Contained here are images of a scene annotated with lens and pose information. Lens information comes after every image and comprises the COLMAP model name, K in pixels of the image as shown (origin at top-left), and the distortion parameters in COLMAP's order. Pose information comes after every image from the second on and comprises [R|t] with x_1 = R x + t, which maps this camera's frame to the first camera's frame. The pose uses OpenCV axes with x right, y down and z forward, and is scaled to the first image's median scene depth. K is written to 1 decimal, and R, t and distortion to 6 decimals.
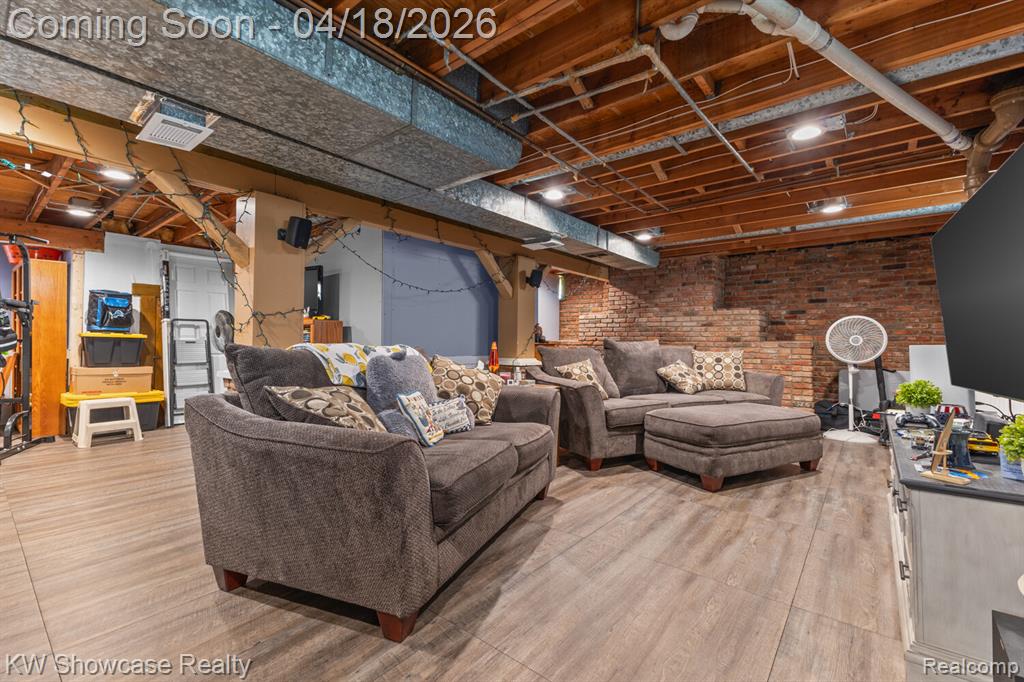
lens RADIAL K [[443.5, 0, 514.3], [0, 443.5, 339.8], [0, 0, 1]] dist [0.005426, -0.000027]
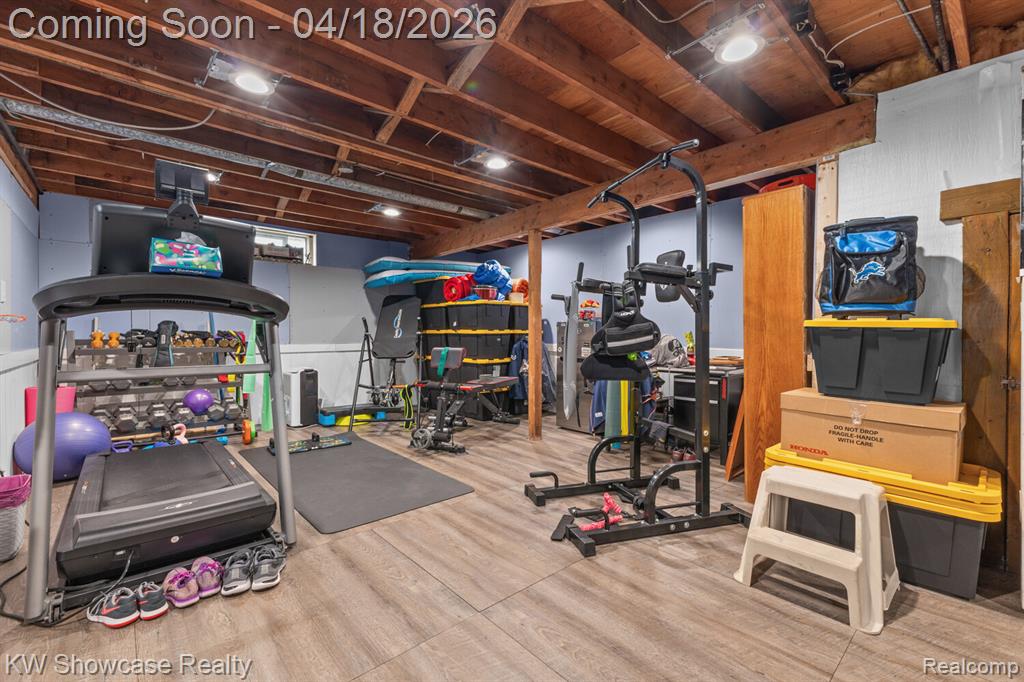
lens RADIAL K [[443.5, 0, 514.1], [0, 443.5, 335.9], [0, 0, 1]] dist [0.005426, -0.000027]
pose [[-0.165205, -0.005102, -0.986246, -0.432486], [0.003733, 0.999976, -0.005798, 0.003596], [0.986252, -0.004640, -0.165182, 0.742602]]
